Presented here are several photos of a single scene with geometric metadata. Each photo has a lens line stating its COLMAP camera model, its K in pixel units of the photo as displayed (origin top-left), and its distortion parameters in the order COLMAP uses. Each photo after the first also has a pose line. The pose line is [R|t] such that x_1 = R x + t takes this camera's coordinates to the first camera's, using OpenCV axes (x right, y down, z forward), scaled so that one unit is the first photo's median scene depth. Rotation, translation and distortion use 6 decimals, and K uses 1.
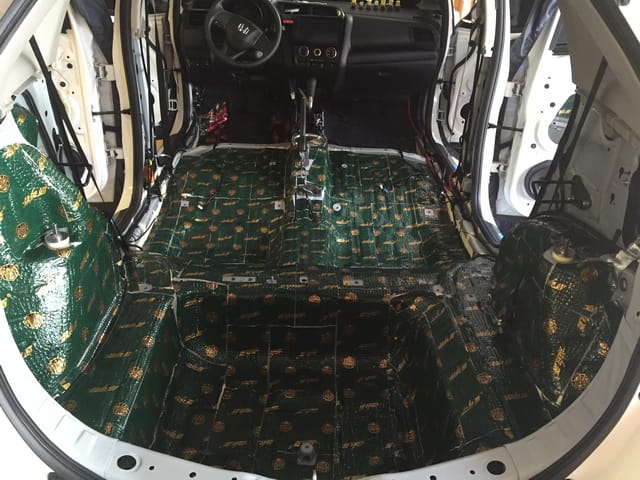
lens RADIAL K [[548.3, 0, 317.4], [0, 548.3, 240.6], [0, 0, 1]] dist [0.064209, -0.084735]
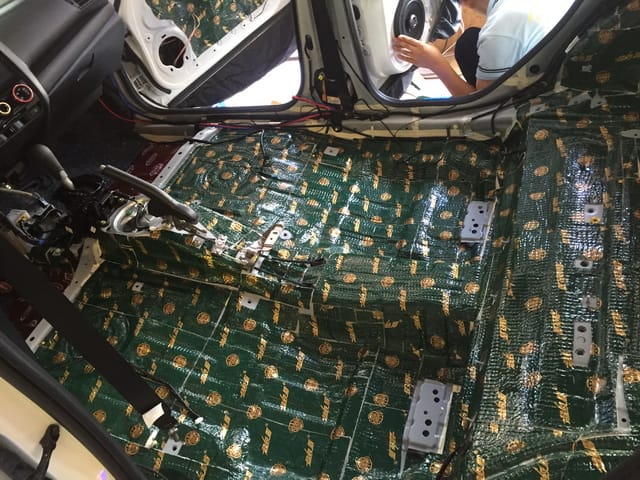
lens RADIAL K [[548.3, 0, 320.8], [0, 548.3, 236.9], [0, 0, 1]] dist [0.064209, -0.084735]
pose [[0.338687, -0.747477, 0.571463, -0.305068], [0.680056, 0.614208, 0.400341, -0.269559], [-0.650242, 0.253037, 0.716350, 0.432408]]
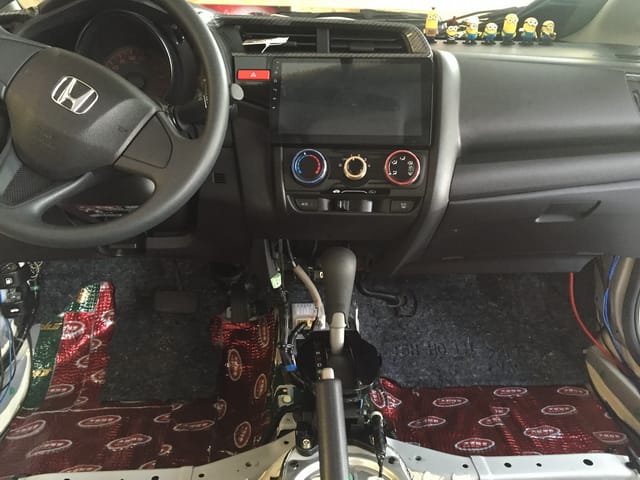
lens RADIAL K [[548.3, 0, 321.9], [0, 548.3, 240.4], [0, 0, 1]] dist [0.064209, -0.084735]
pose [[0.997808, -0.043921, 0.049500, -0.034630], [0.050946, 0.987221, -0.150996, -0.258749], [-0.042236, 0.153186, 0.987294, 0.715155]]
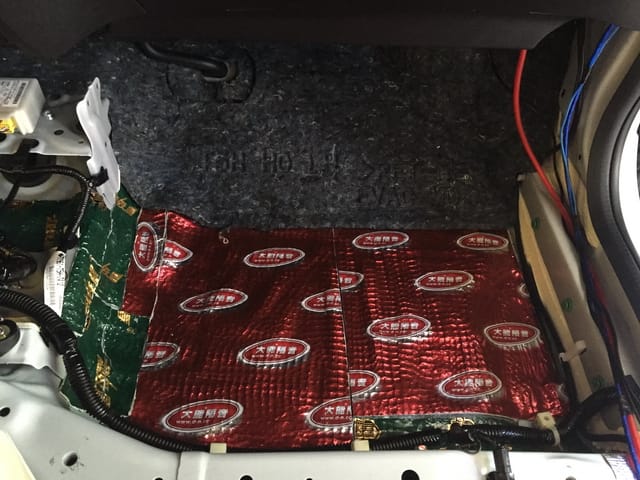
lens RADIAL K [[548.3, 0, 318.8], [0, 548.3, 239.4], [0, 0, 1]] dist [0.064209, -0.084735]
pose [[0.999339, -0.009140, 0.035196, 0.088277], [-0.003684, 0.937466, 0.348059, -0.292294], [-0.036176, -0.347958, 0.936812, 0.904519]]
